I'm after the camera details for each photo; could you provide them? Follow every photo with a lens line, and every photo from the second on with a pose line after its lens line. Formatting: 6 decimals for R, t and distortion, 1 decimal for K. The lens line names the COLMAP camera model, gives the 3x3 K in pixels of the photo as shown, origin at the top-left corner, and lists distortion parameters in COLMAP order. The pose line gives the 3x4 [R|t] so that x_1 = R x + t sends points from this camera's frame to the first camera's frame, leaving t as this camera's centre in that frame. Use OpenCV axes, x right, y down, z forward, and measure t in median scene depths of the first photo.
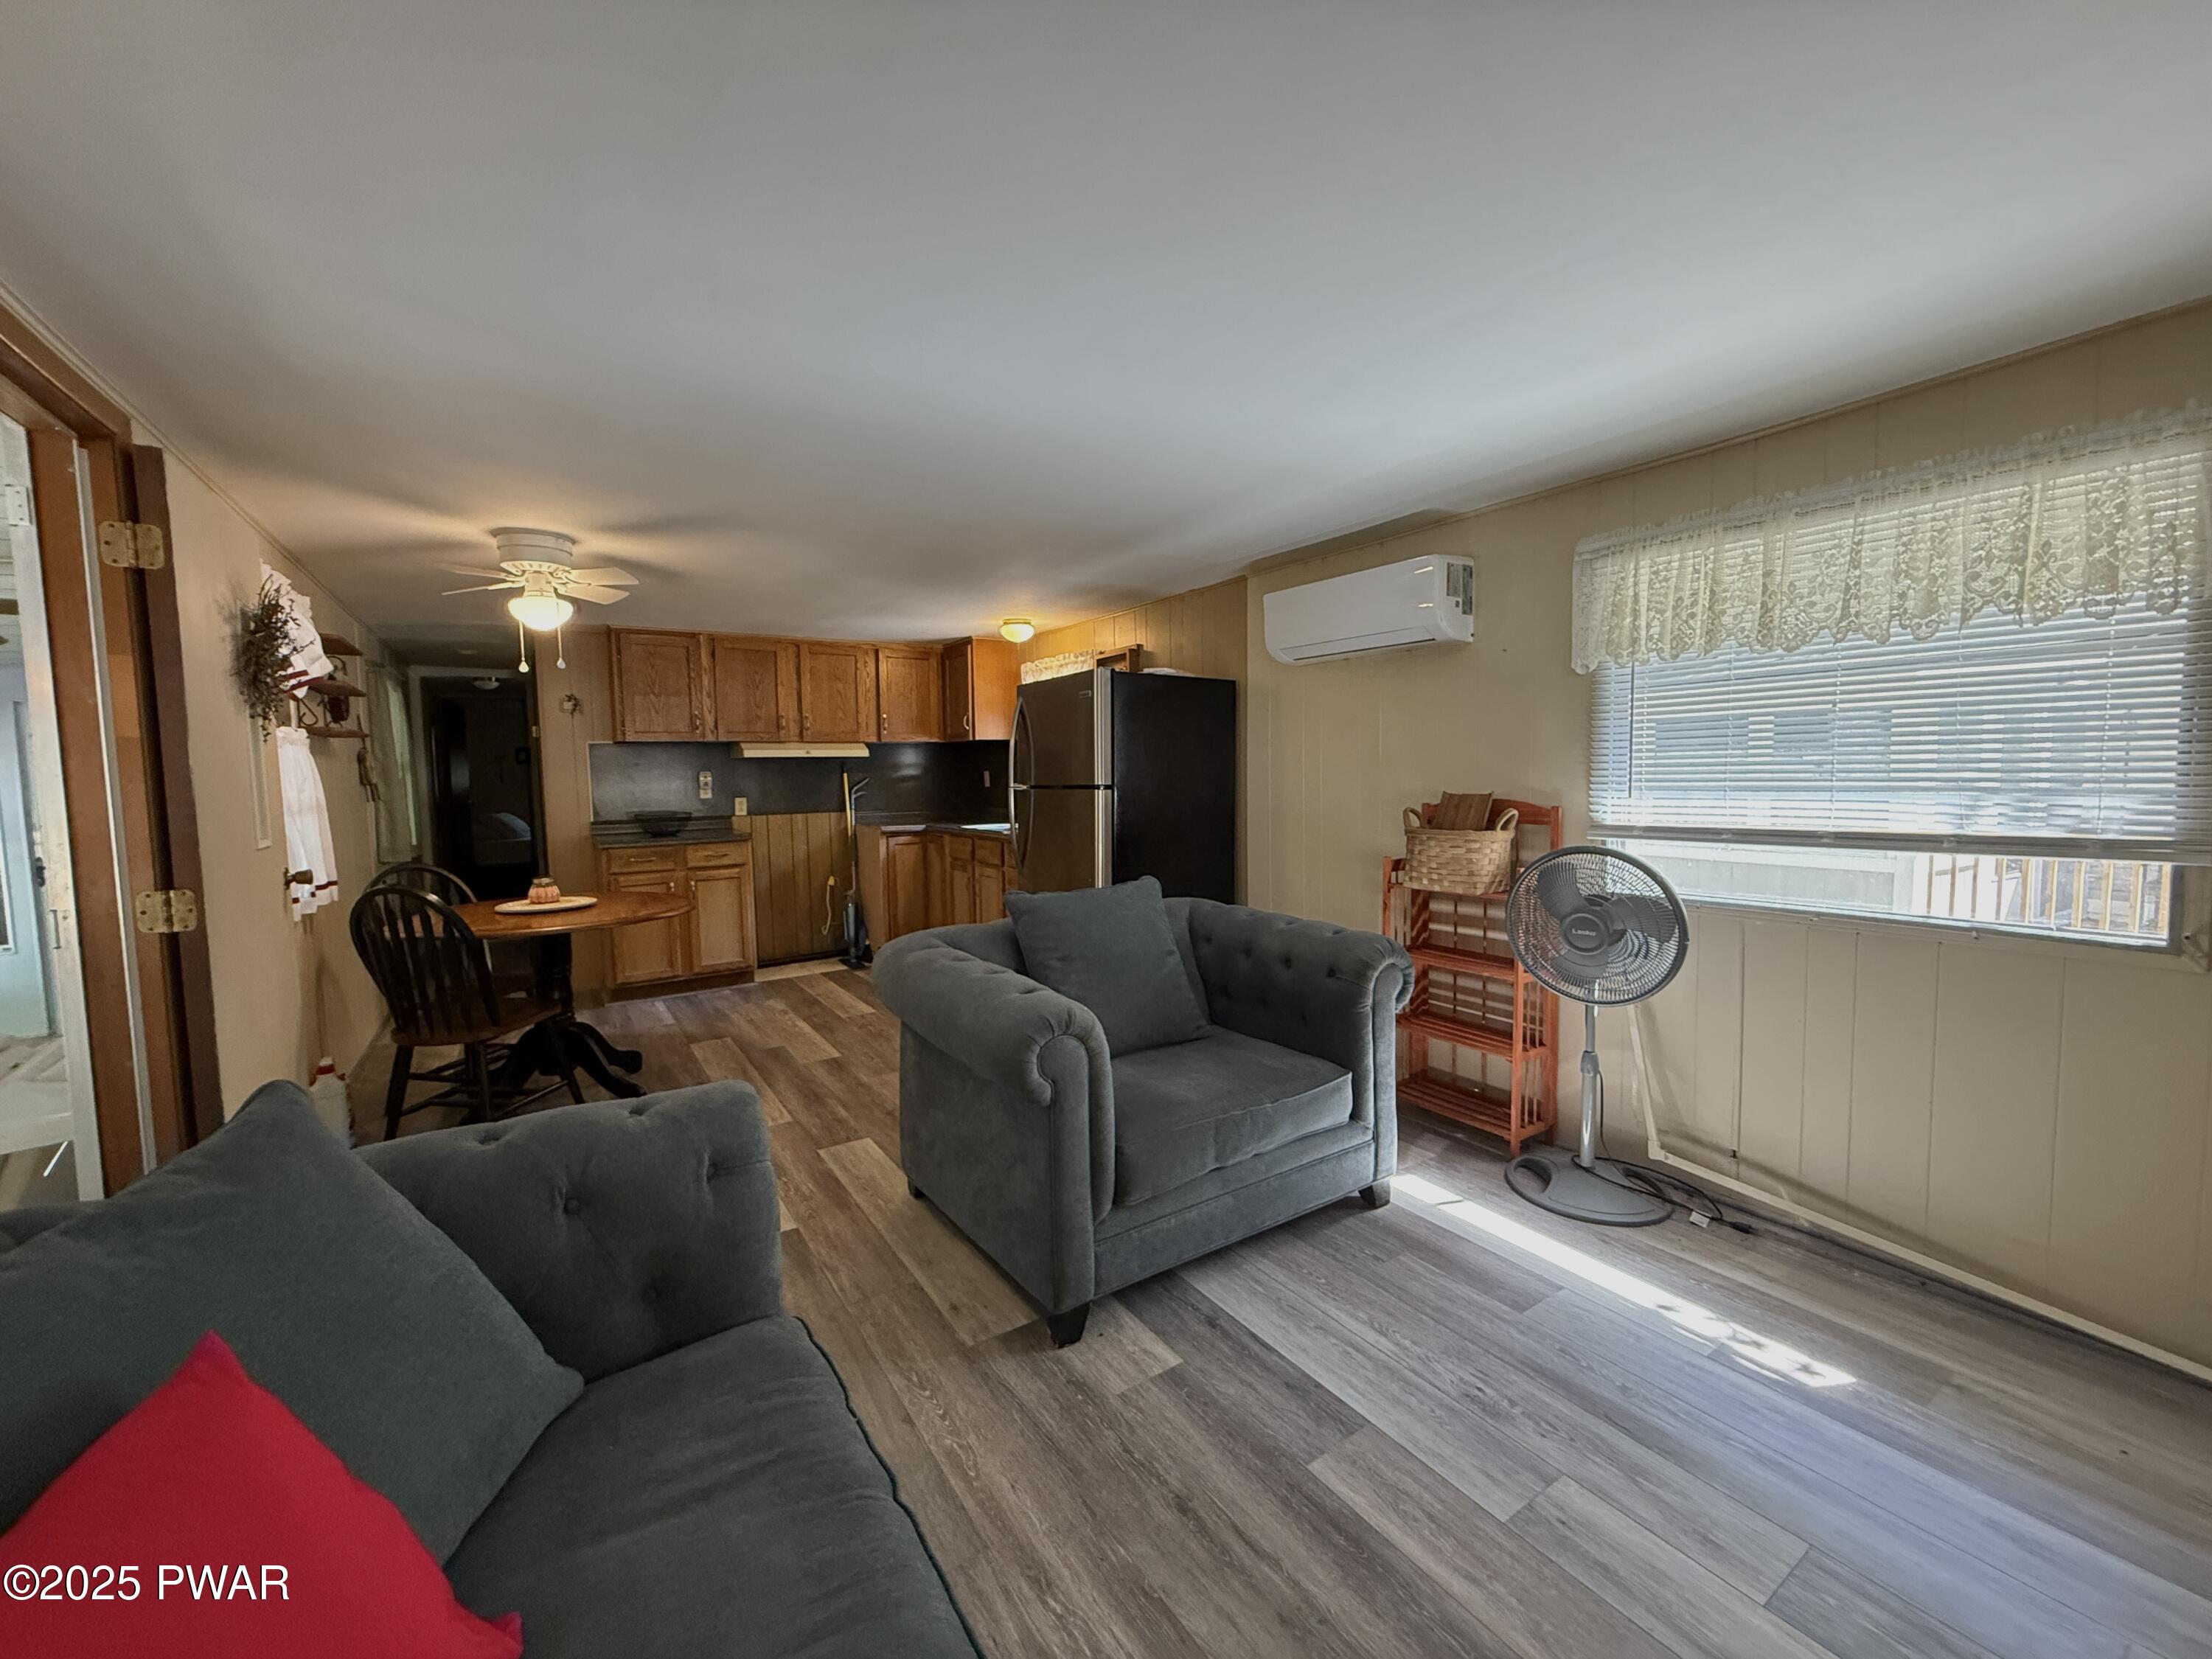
lens RADIAL K [[877.3, 0, 1097.8], [0, 877.3, 831.7], [0, 0, 1]] dist [-0.001921, 0.000322]
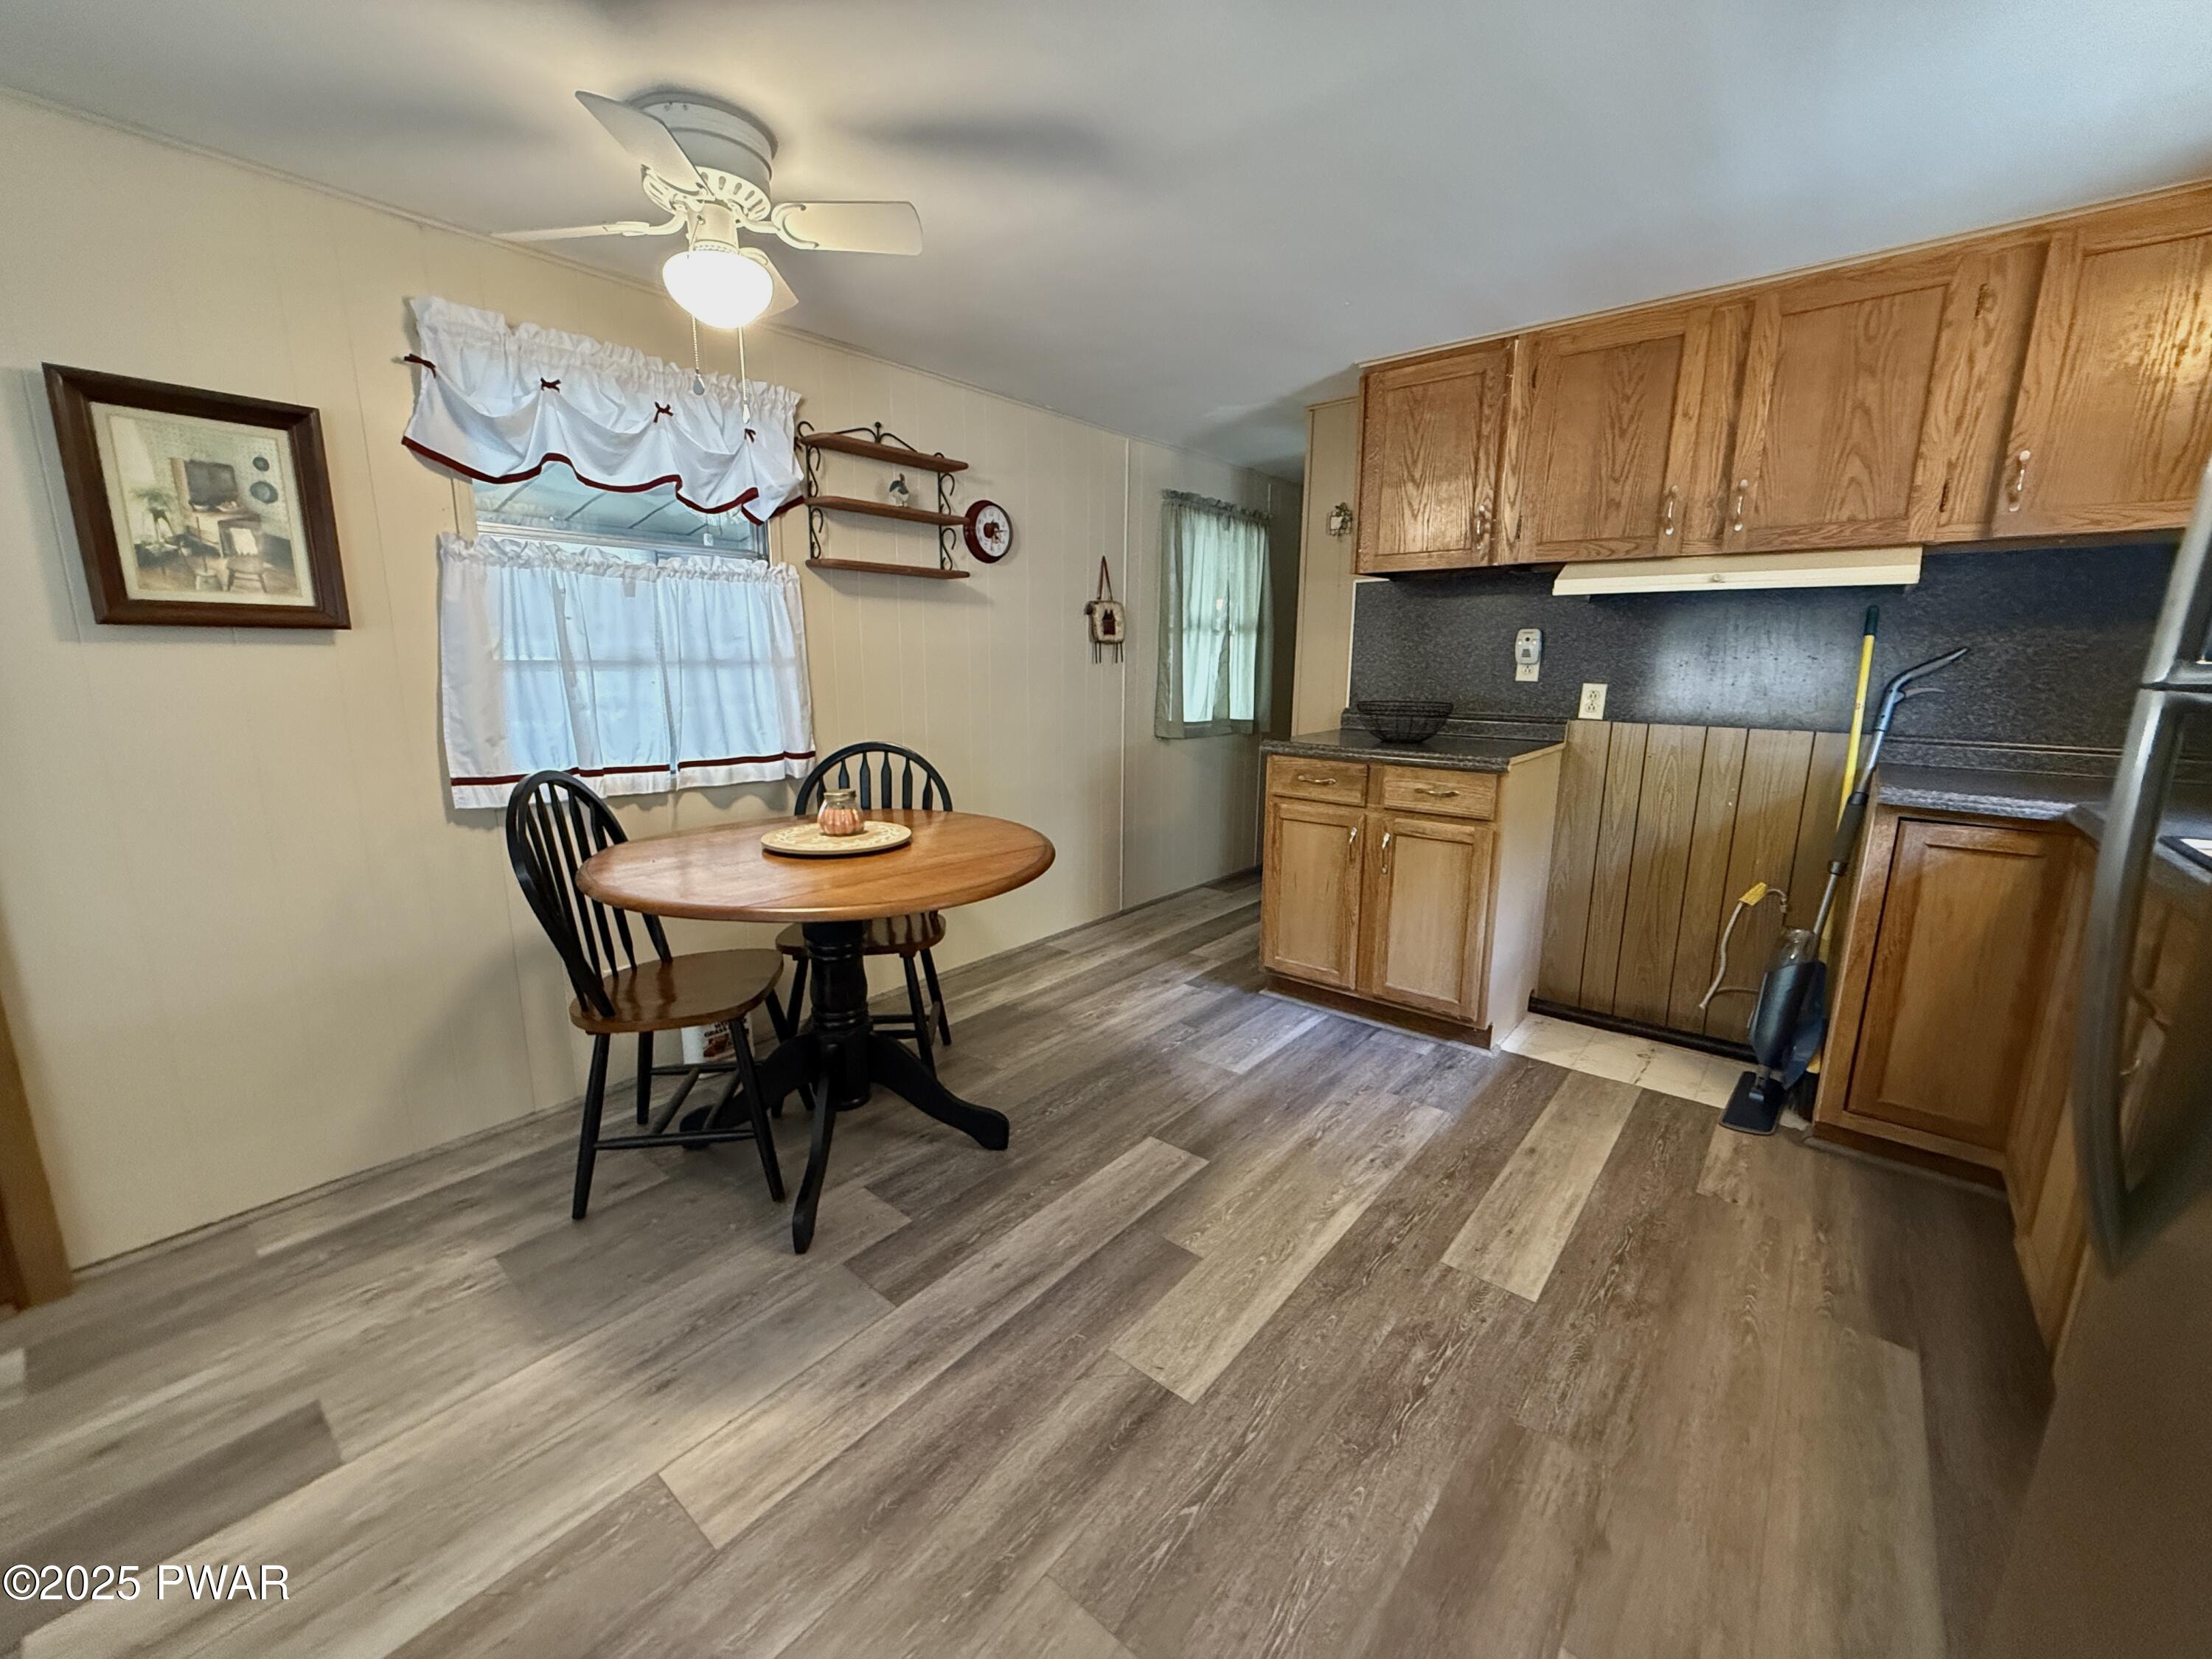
lens RADIAL K [[877.3, 0, 1101.1], [0, 877.3, 828.8], [0, 0, 1]] dist [-0.001921, 0.000322]
pose [[0.292141, 0.206818, -0.933745, -0.009545], [-0.080085, 0.978199, 0.191608, -0.034804], [0.953016, 0.018802, 0.302335, 0.660044]]
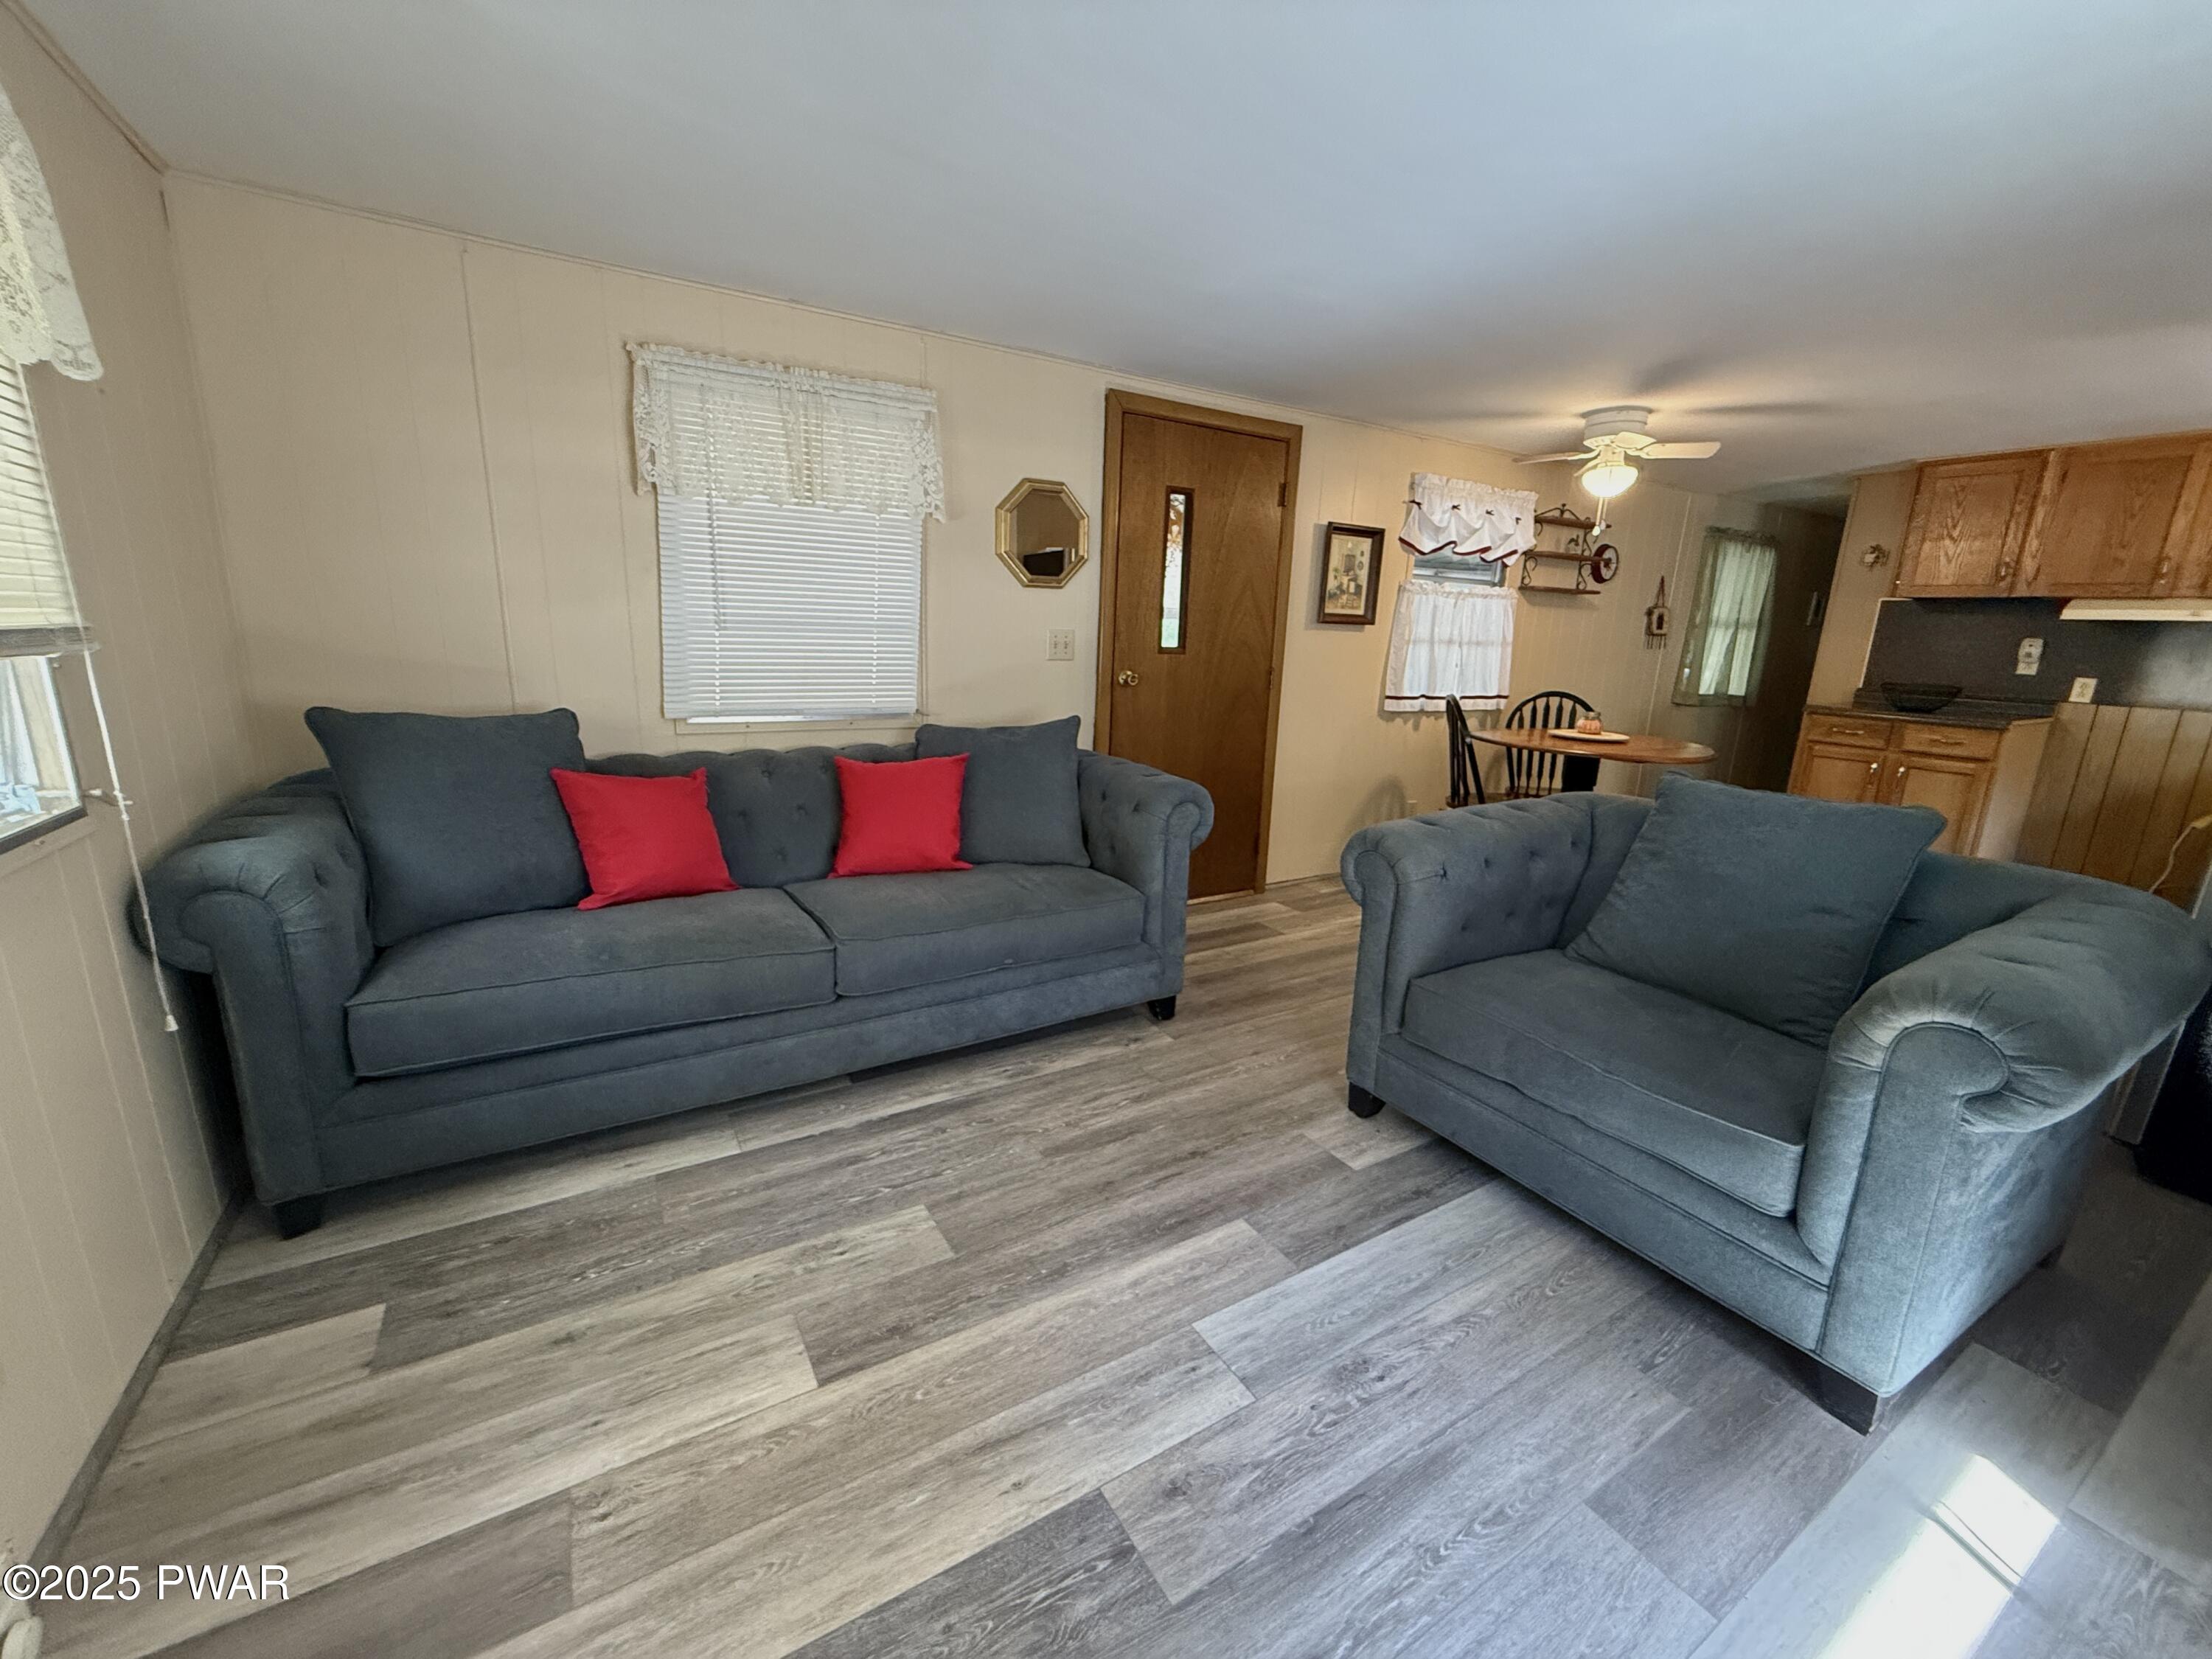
lens RADIAL K [[877.3, 0, 1102.7], [0, 877.3, 829.4], [0, 0, 1]] dist [-0.001921, 0.000322]
pose [[-0.031487, 0.248930, -0.968010, 0.391341], [-0.104545, 0.962357, 0.250877, -0.016405], [0.994022, 0.109100, -0.004278, 0.239008]]
